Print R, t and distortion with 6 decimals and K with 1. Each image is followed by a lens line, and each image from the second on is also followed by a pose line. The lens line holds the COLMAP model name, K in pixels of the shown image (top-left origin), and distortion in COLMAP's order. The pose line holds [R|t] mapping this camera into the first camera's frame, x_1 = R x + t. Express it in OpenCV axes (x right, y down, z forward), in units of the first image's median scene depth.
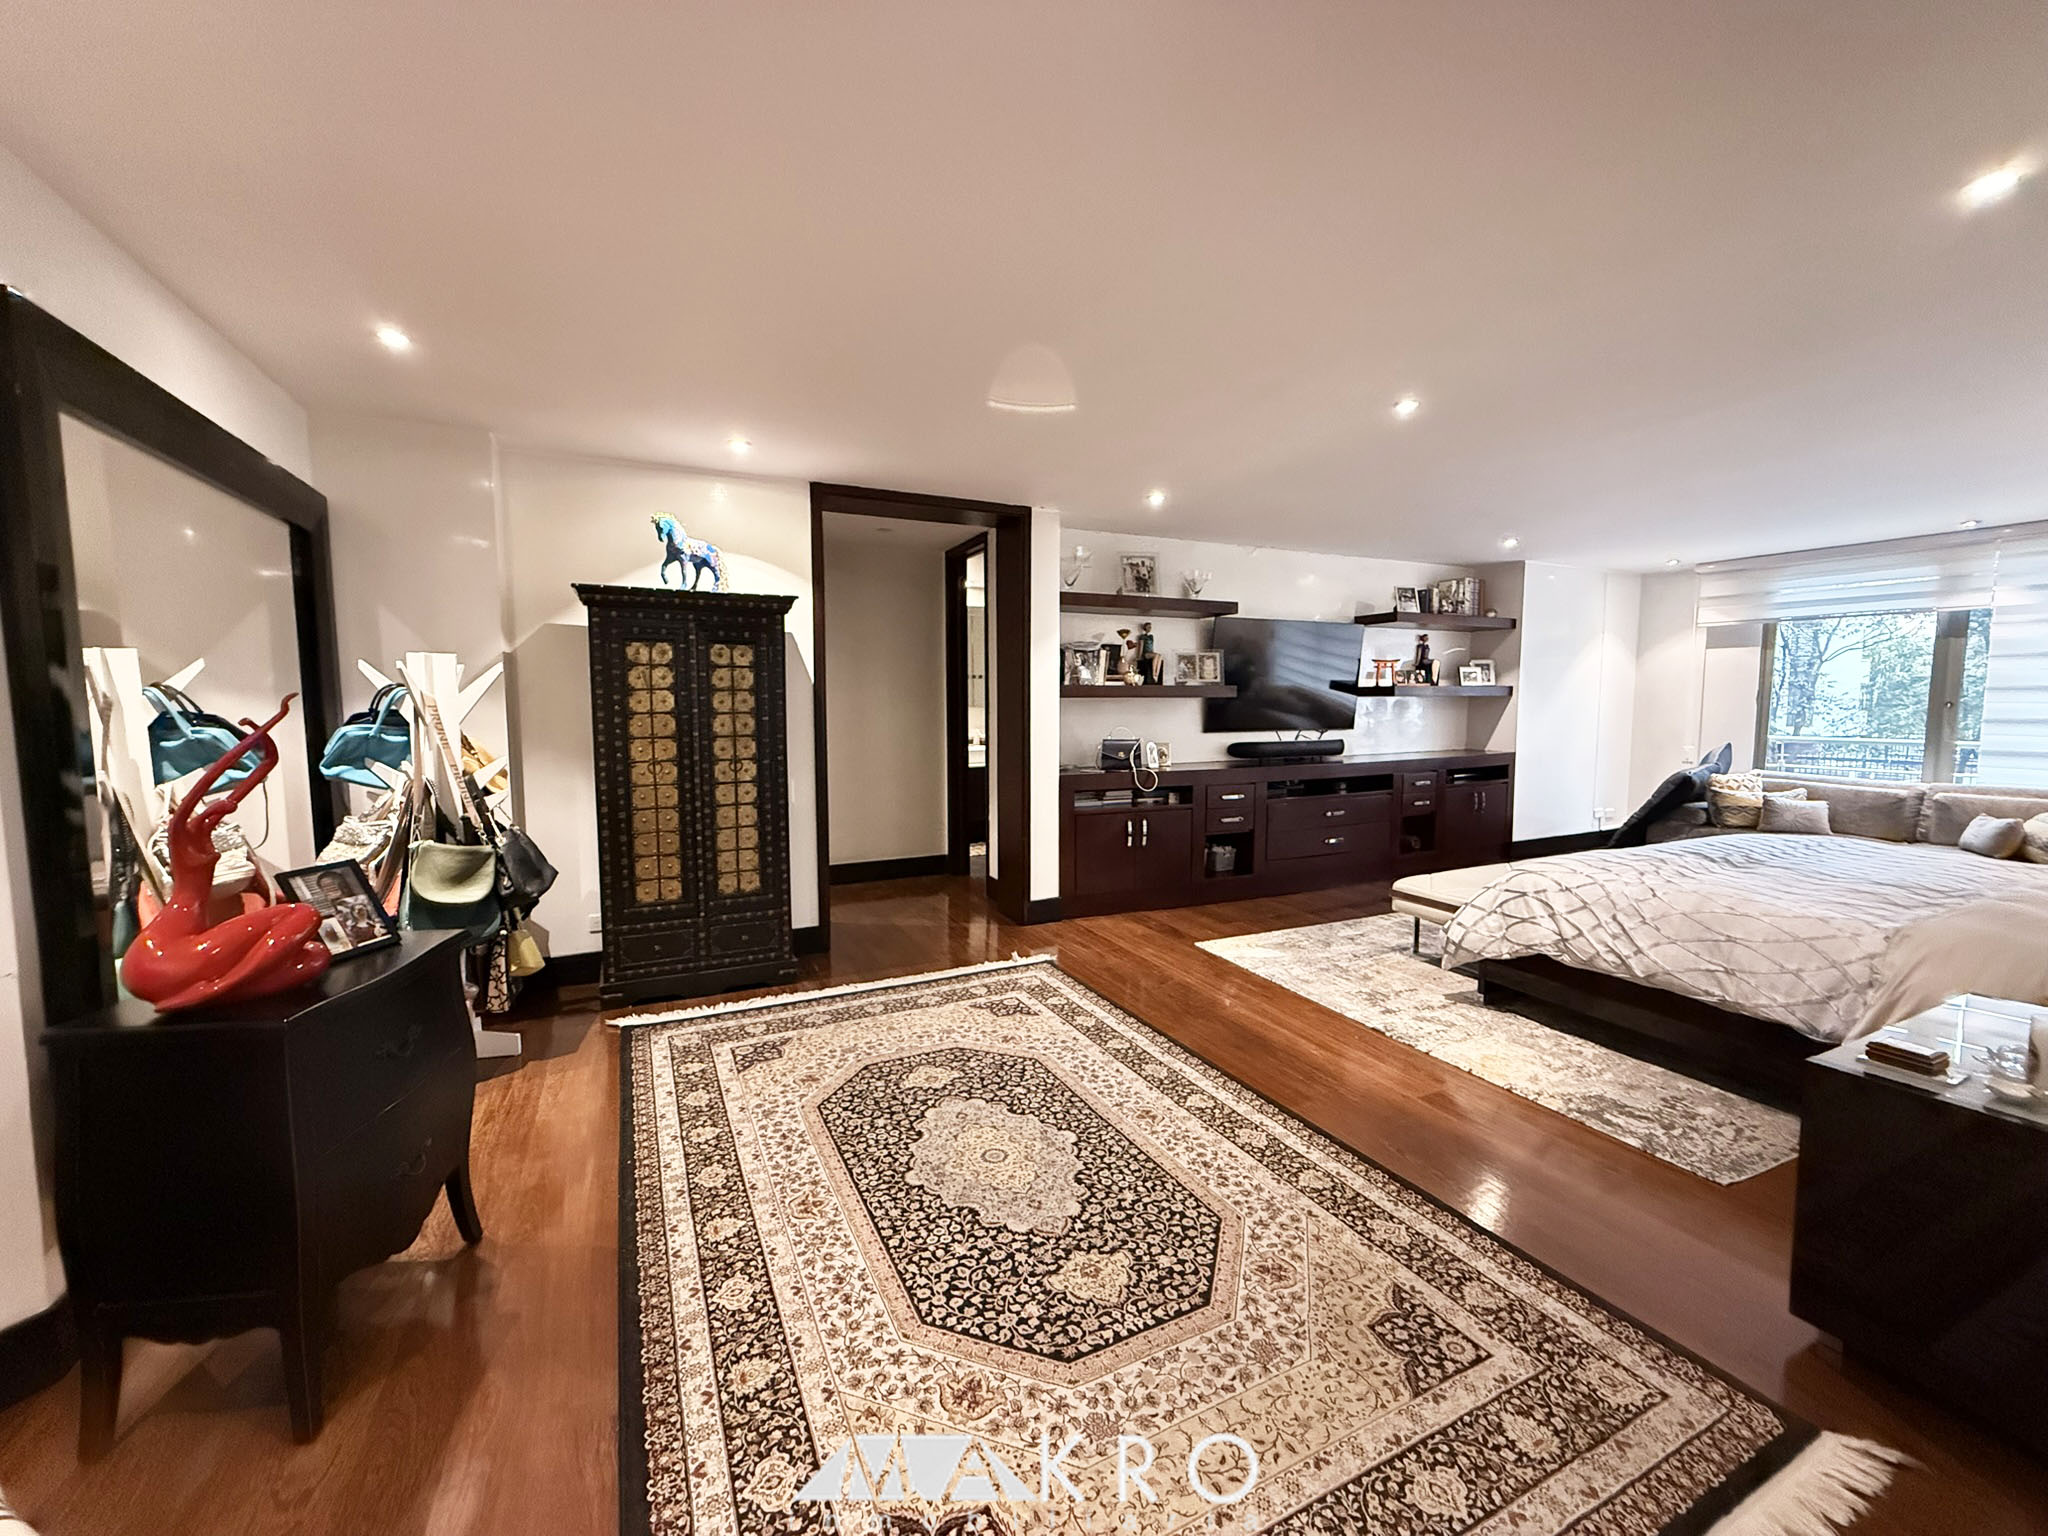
lens RADIAL K [[810.3, 0, 1026.4], [0, 810.3, 765.7], [0, 0, 1]] dist [-0.004181, -0.001069]
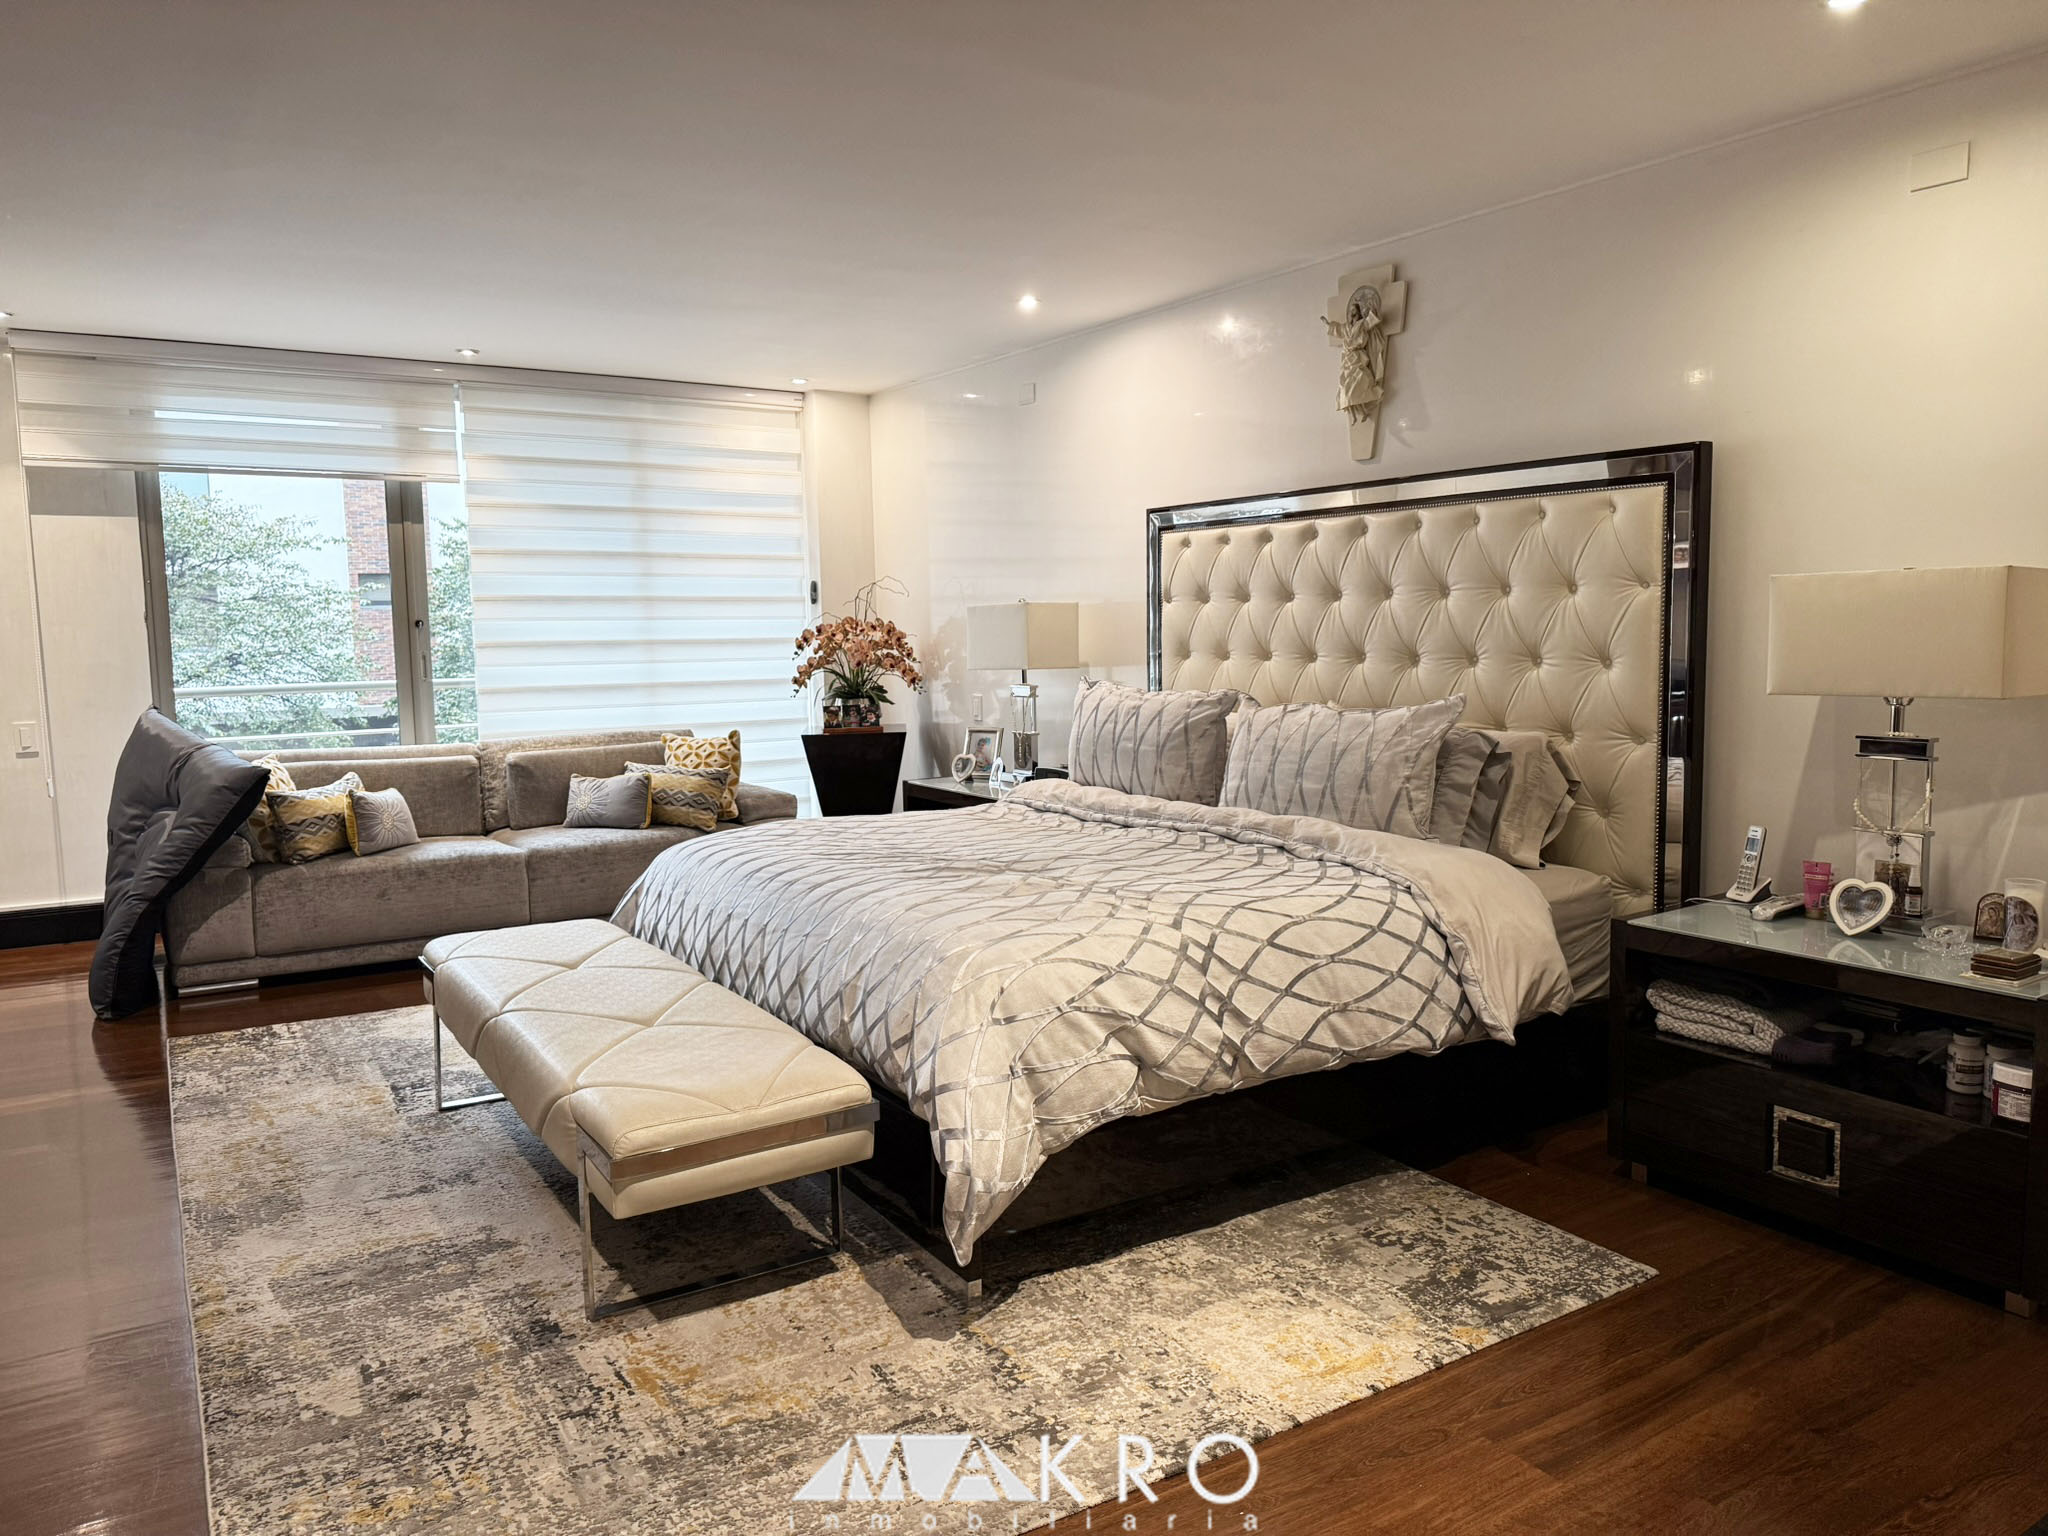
lens RADIAL K [[1442.0, 0, 1028.4], [0, 1442.0, 760.5], [0, 0, 1]] dist [0.018219, -0.009834]
pose [[-0.116204, -0.092908, 0.988870, -0.165981], [0.099522, 0.989515, 0.104663, -0.063736], [-0.988227, 0.110577, -0.105739, 1.042013]]
